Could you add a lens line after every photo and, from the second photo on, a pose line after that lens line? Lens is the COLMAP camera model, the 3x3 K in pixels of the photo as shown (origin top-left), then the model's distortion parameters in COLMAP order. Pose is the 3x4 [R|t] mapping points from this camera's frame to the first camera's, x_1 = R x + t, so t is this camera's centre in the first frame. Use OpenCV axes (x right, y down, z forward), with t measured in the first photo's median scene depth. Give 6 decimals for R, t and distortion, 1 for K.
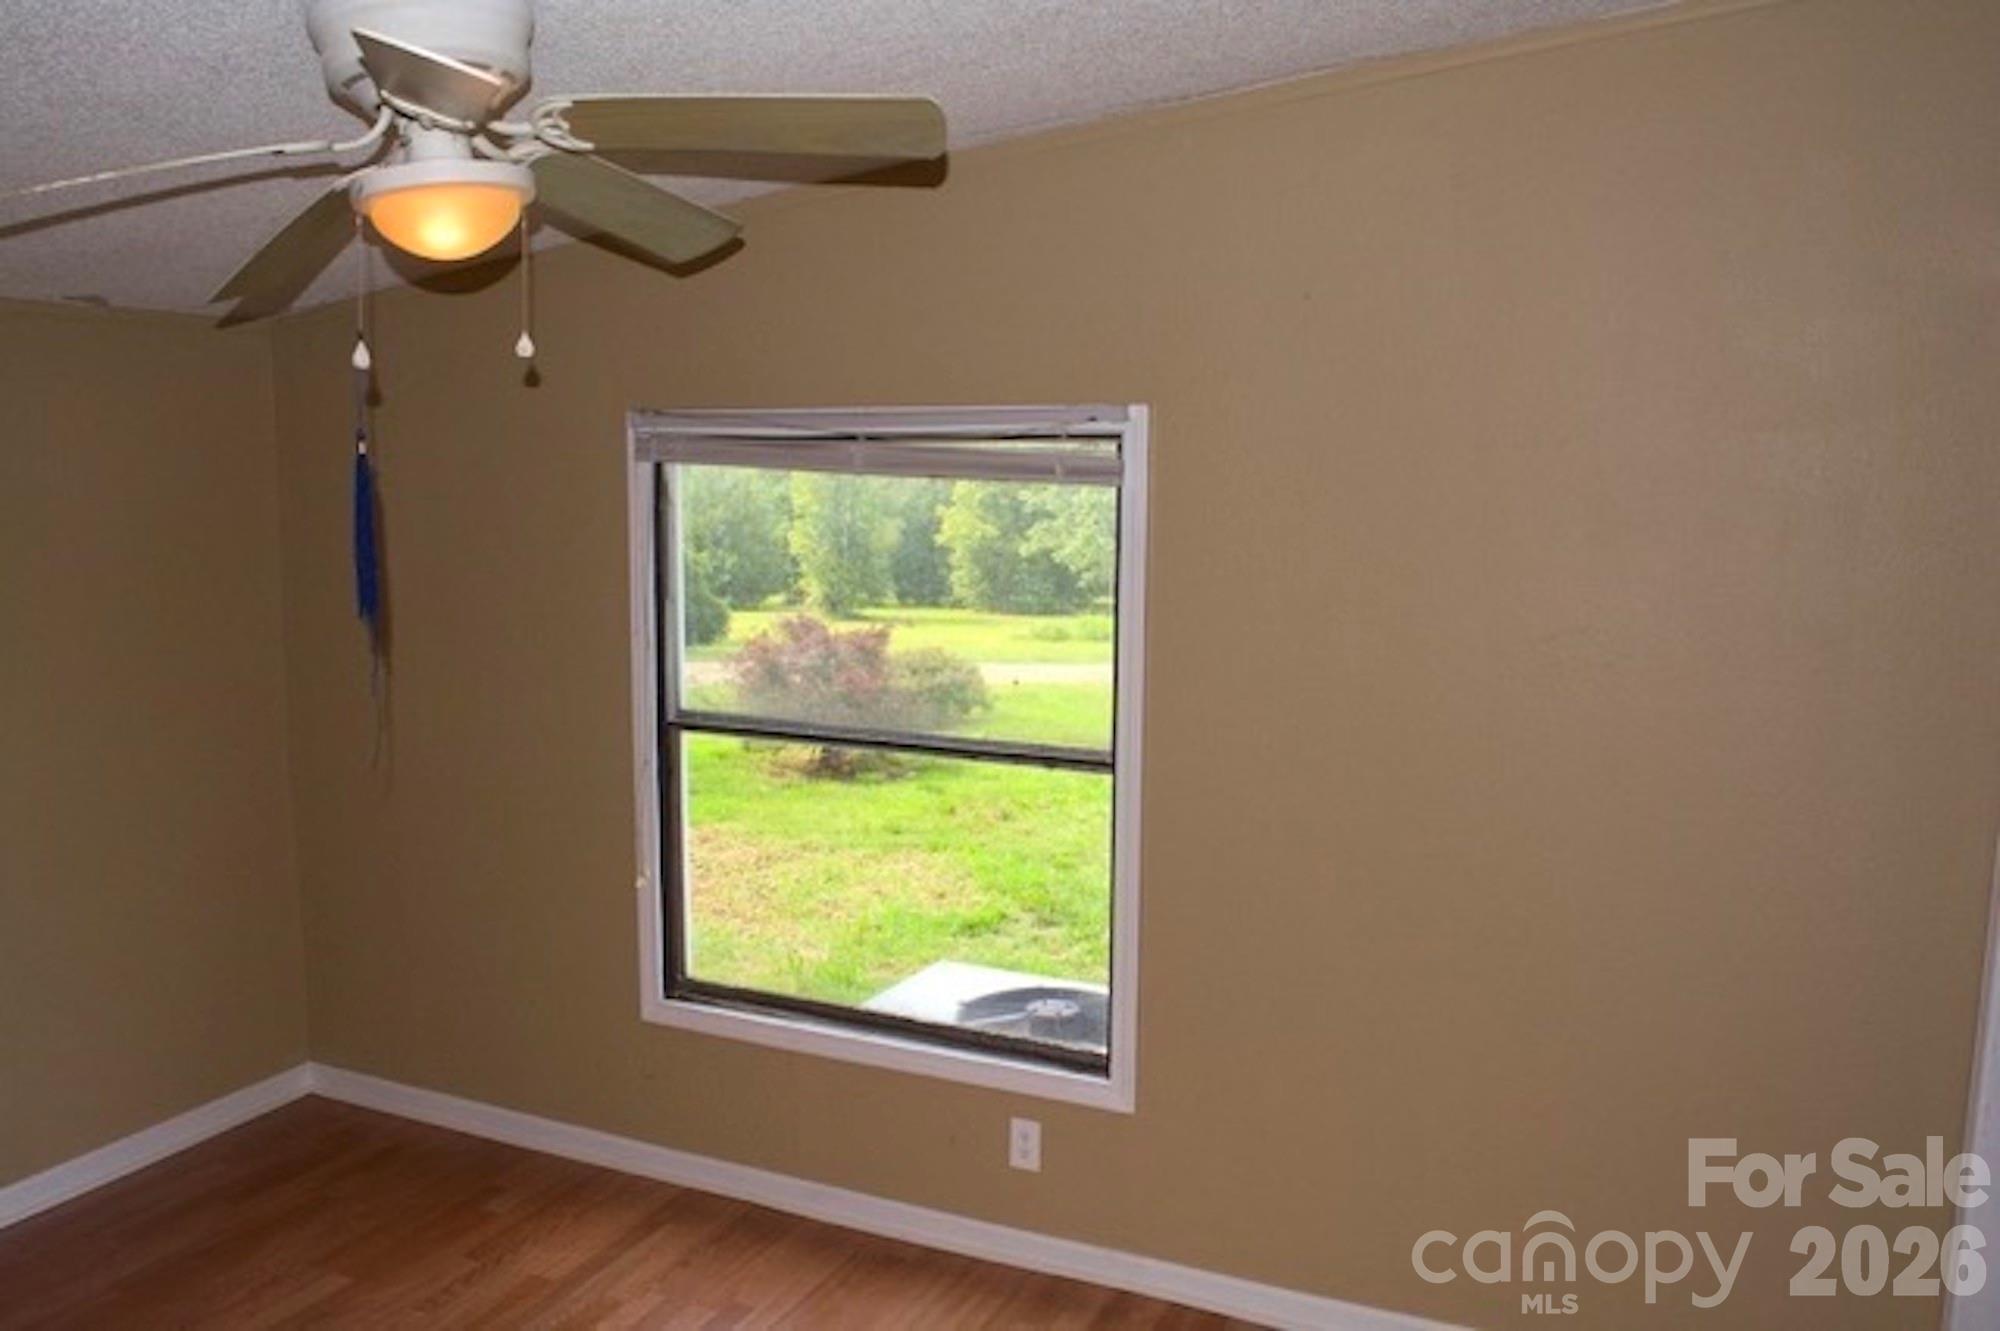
lens RADIAL K [[1562.8, 0, 1000.0], [0, 1562.8, 665.5], [0, 0, 1]] dist [-0.085835, 0.005741]
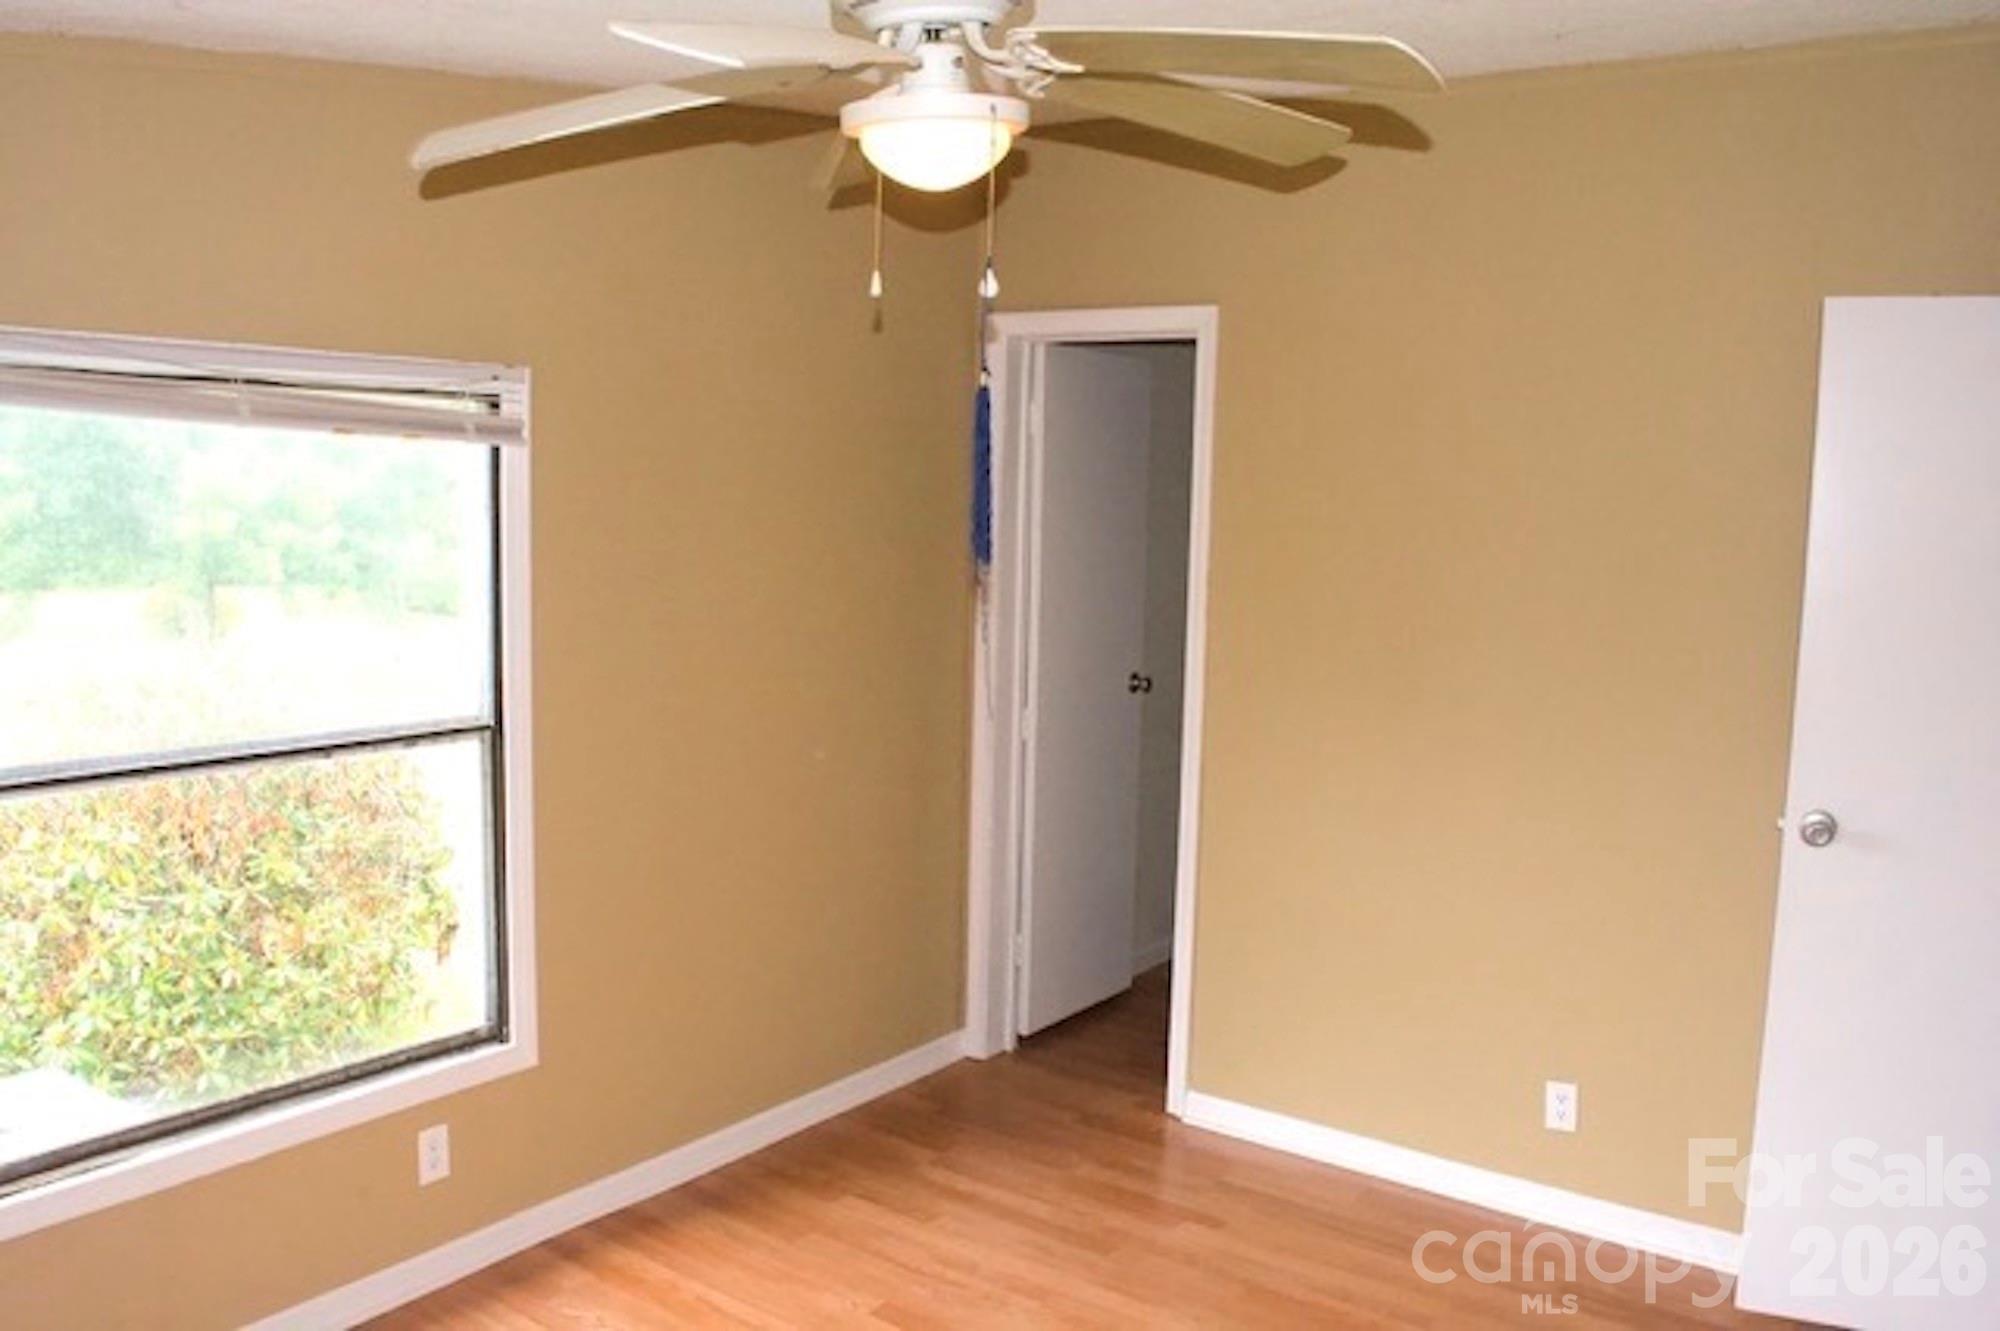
lens RADIAL K [[1562.8, 0, 1000.0], [0, 1562.8, 665.5], [0, 0, 1]] dist [-0.085835, 0.005741]
pose [[0.186353, -0.107955, 0.976534, -0.819395], [0.102562, 0.990652, 0.089944, -0.030675], [-0.977115, 0.083394, 0.195683, 0.482836]]
